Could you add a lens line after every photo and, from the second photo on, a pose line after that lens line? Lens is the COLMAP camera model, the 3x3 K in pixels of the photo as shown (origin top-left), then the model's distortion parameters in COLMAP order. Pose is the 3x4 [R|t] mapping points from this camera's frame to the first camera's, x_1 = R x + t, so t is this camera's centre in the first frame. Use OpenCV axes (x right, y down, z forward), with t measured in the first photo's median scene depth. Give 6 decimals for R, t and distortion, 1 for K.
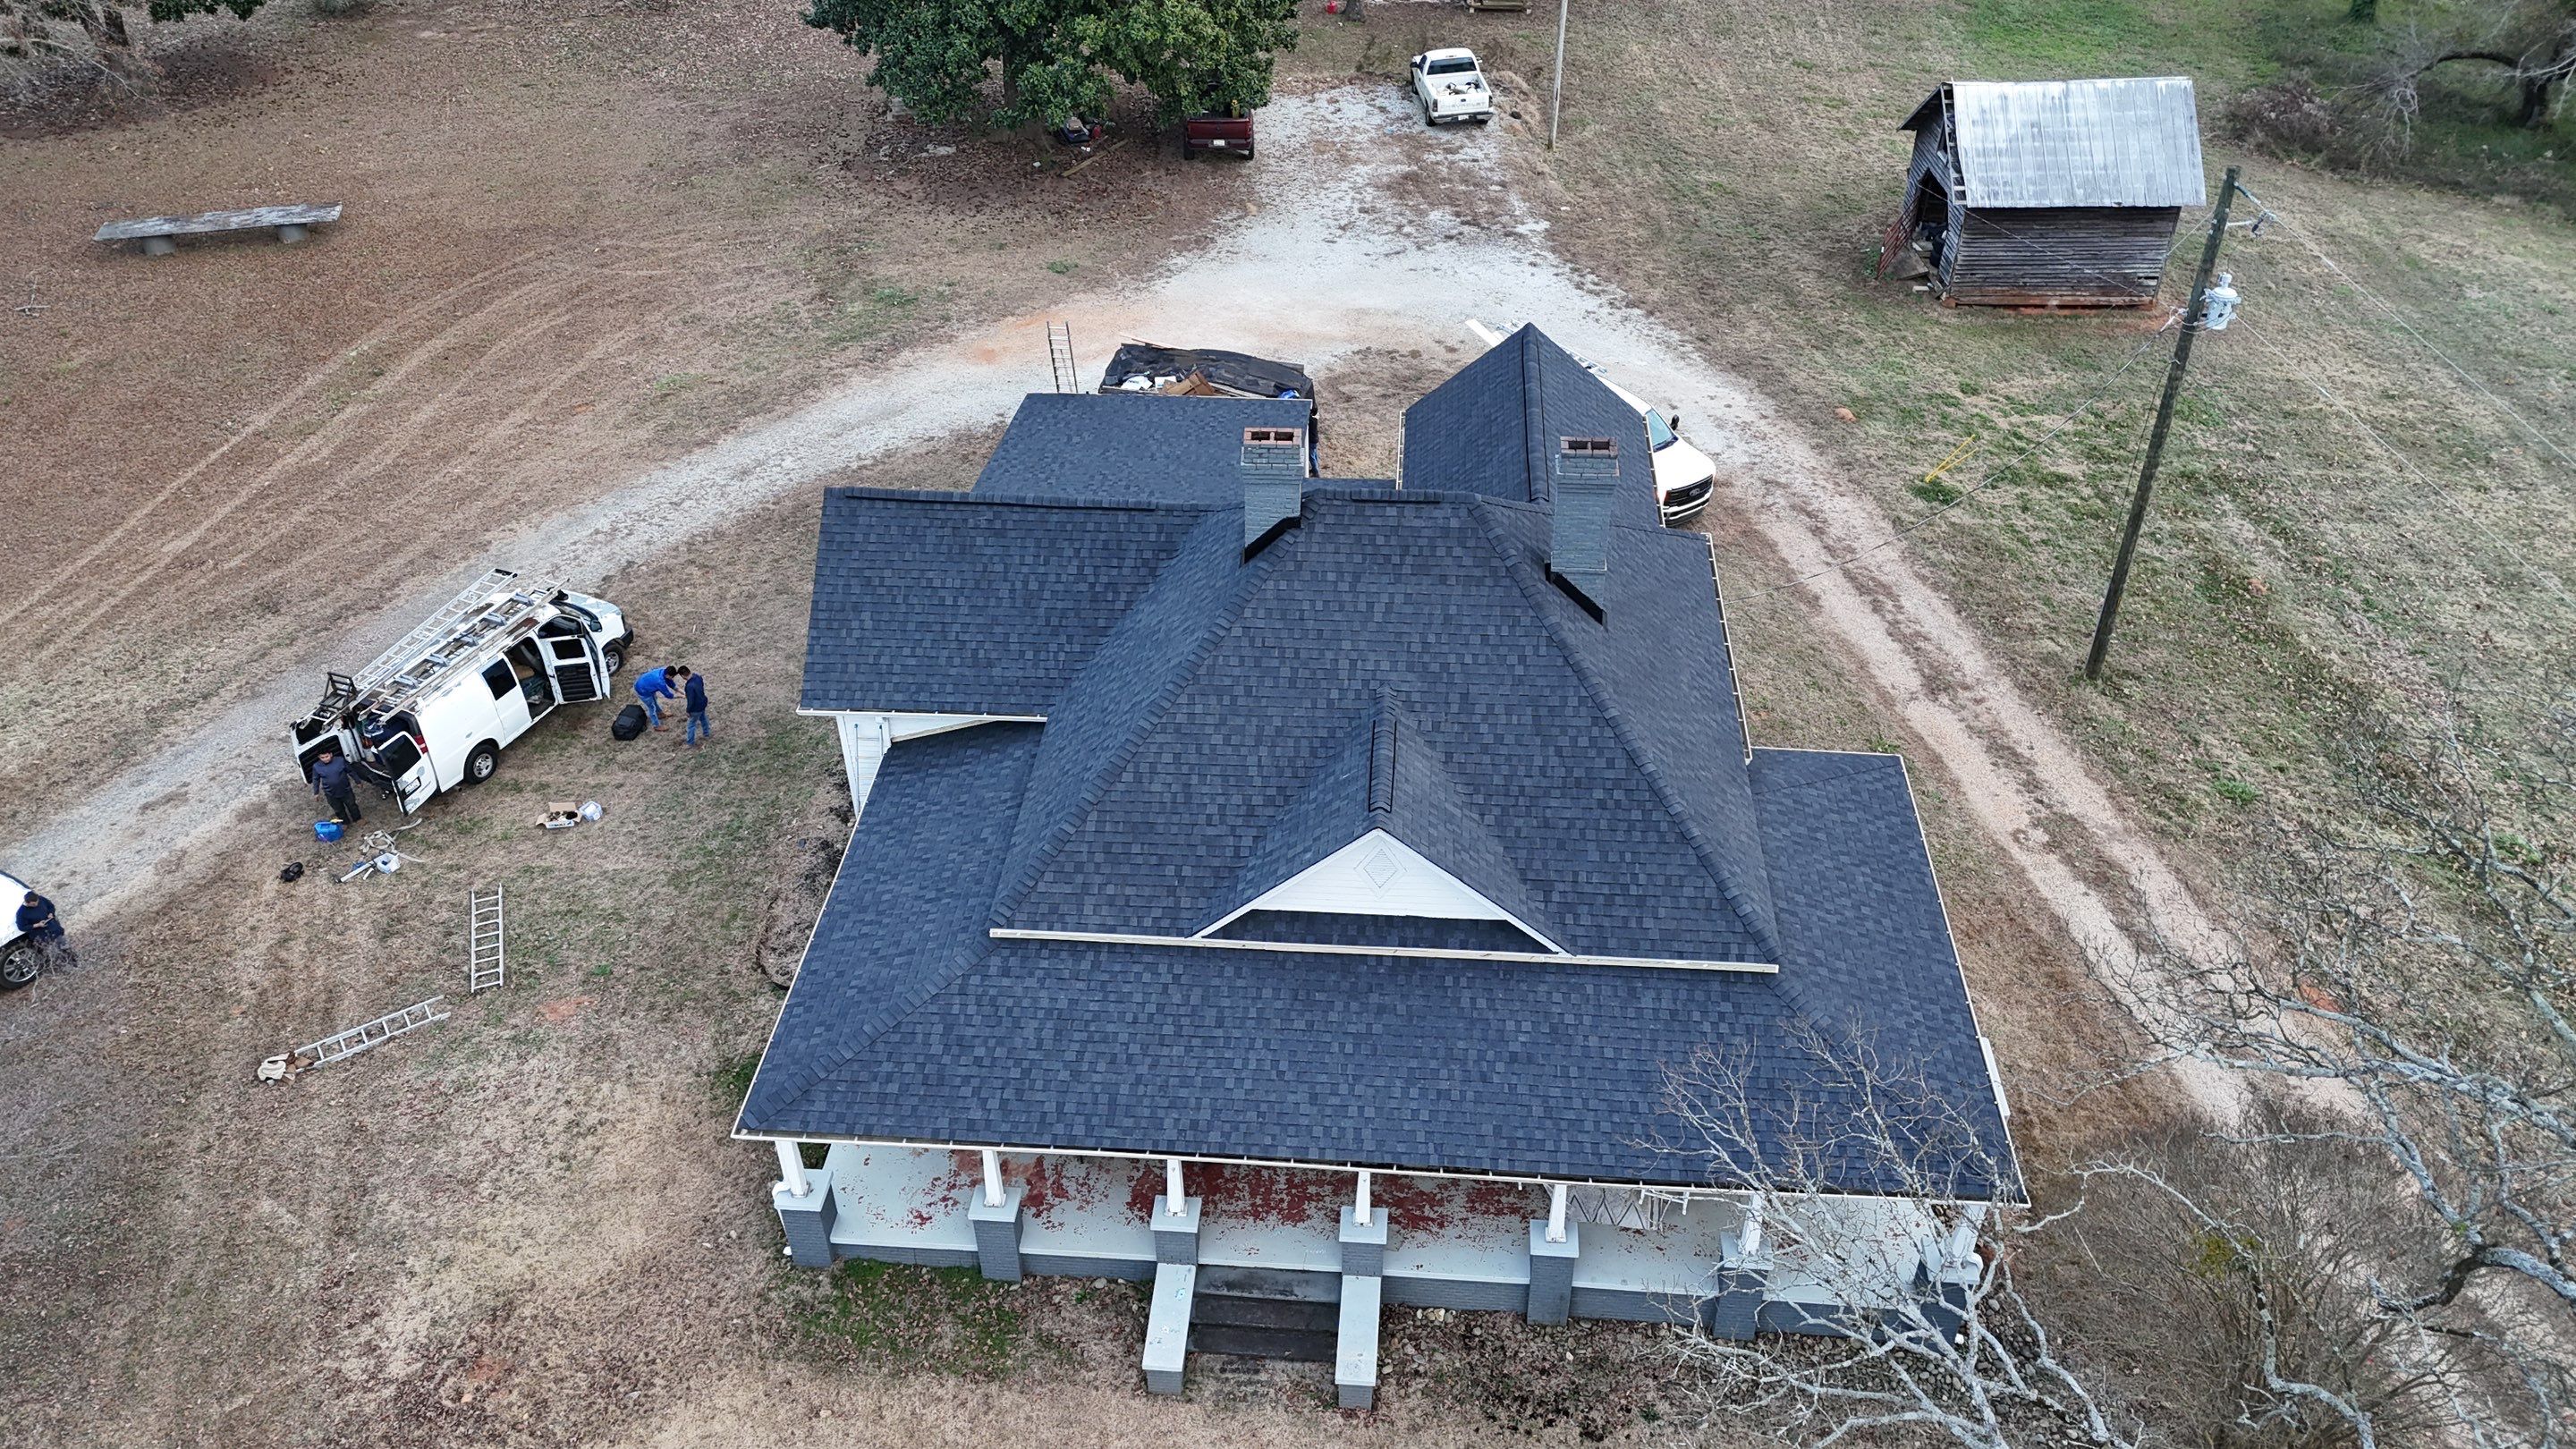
lens RADIAL K [[1902.9, 0, 1298.5], [0, 1902.9, 709.1], [0, 0, 1]] dist [0.076542, -0.056999]
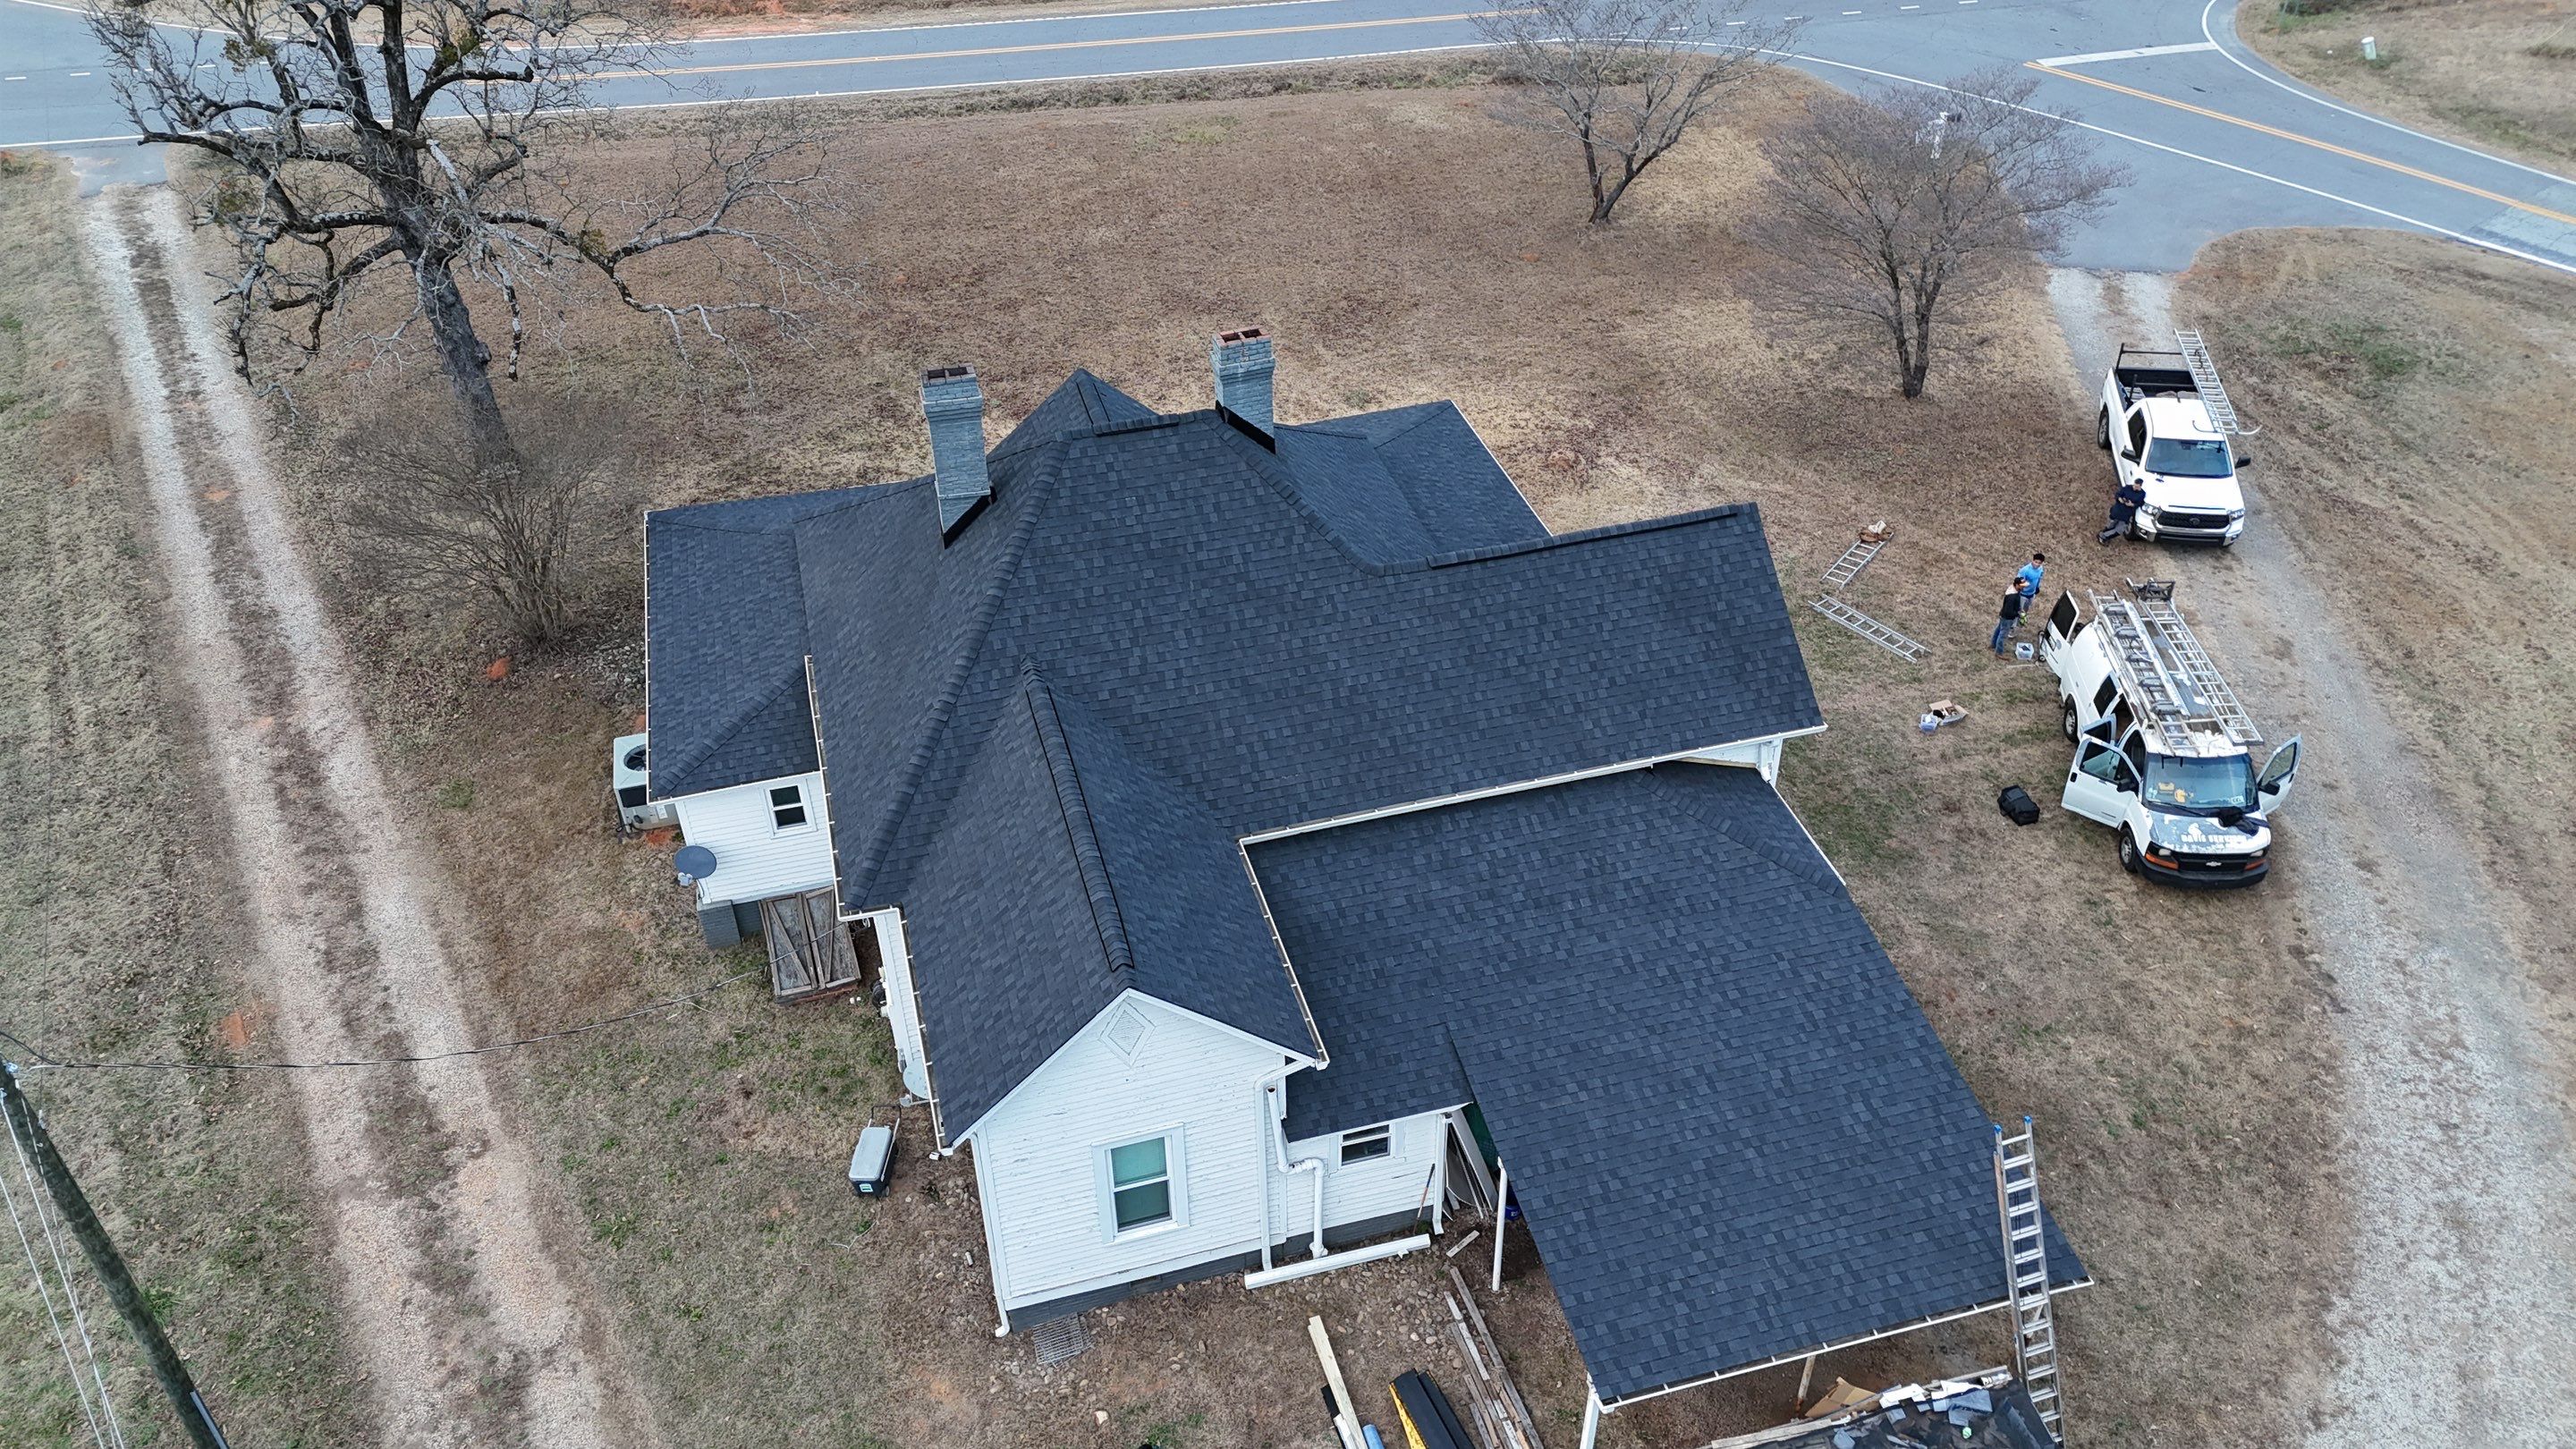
lens RADIAL K [[1902.9, 0, 1298.5], [0, 1902.9, 709.1], [0, 0, 1]] dist [0.076542, -0.056999]
pose [[-0.939491, 0.221865, -0.261023, 0.282825], [-0.190693, 0.294293, 0.936498, -1.092588], [0.284594, 0.929606, -0.234178, 1.453837]]
